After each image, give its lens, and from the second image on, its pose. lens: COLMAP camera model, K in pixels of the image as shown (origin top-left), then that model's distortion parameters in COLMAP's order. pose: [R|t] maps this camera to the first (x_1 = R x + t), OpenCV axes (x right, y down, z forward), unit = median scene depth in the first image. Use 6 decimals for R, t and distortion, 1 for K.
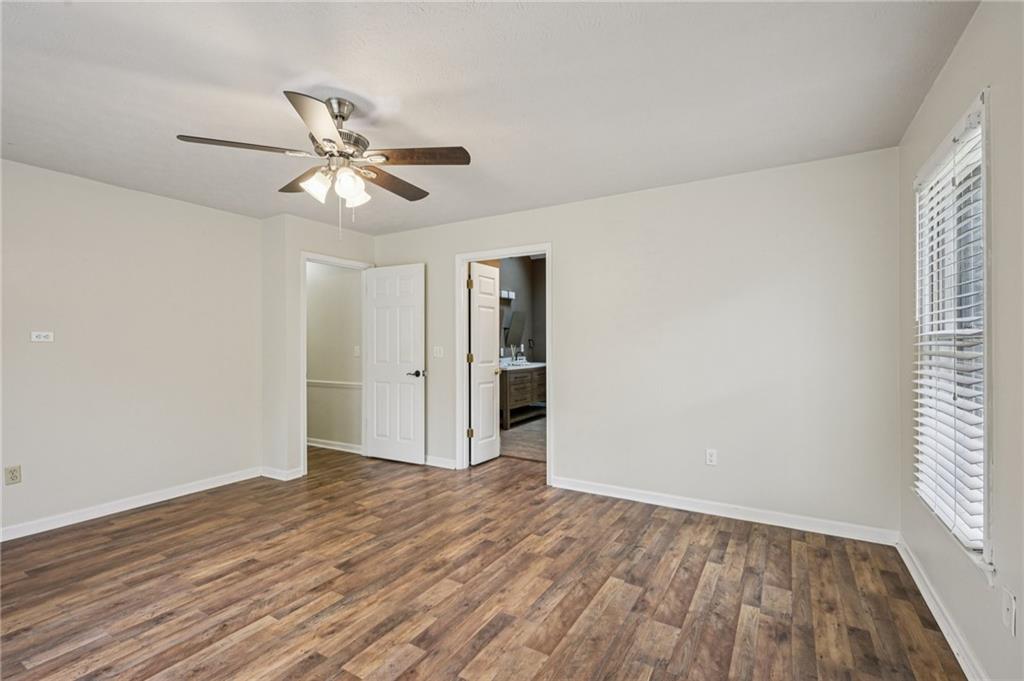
lens RADIAL K [[465.0, 0, 515.2], [0, 465.0, 323.8], [0, 0, 1]] dist [0.003452, -0.000117]
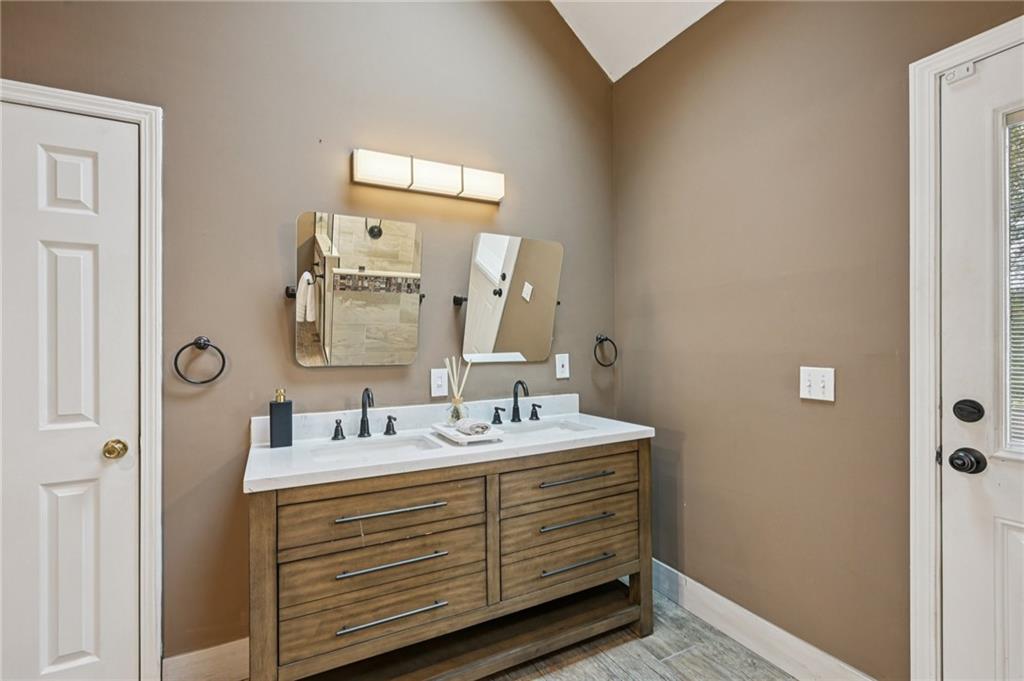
lens RADIAL K [[465.0, 0, 520.3], [0, 465.0, 345.6], [0, 0, 1]] dist [0.003452, -0.000117]
pose [[0.860517, 0.005085, -0.509396, 0.361979], [0.015408, 0.999233, 0.036003, 0.067936], [0.509188, -0.038830, 0.859779, 1.809690]]
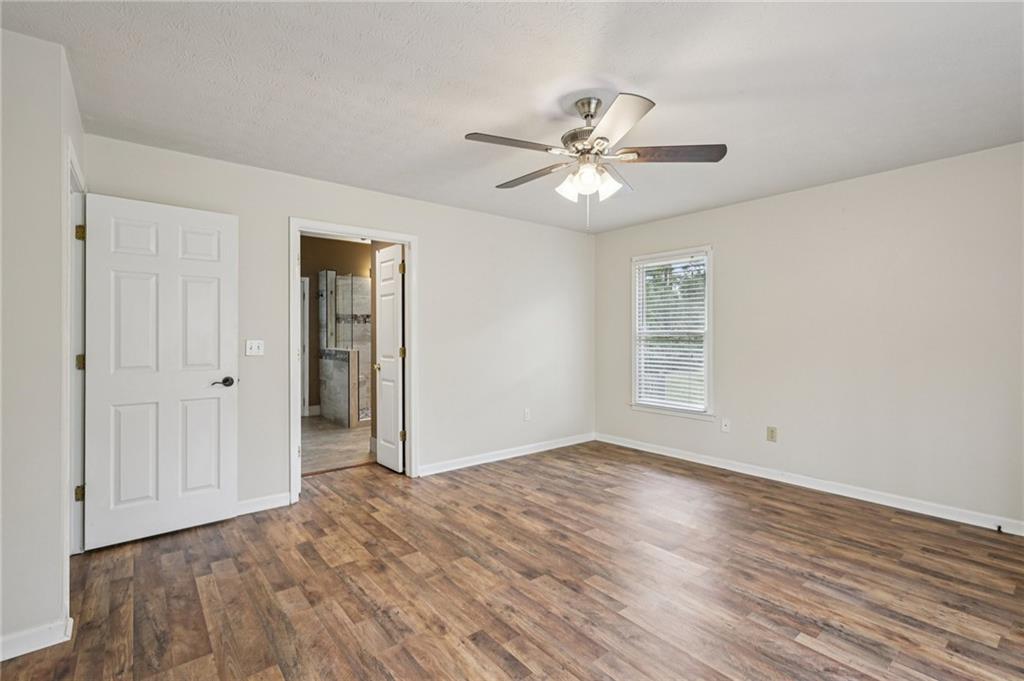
lens RADIAL K [[465.0, 0, 514.7], [0, 465.0, 336.1], [0, 0, 1]] dist [0.003452, -0.000117]
pose [[0.338073, 0.002401, 0.941117, -1.008463], [-0.042203, 0.999029, 0.012611, 0.025736], [-0.940173, -0.043982, 0.337846, 0.591722]]
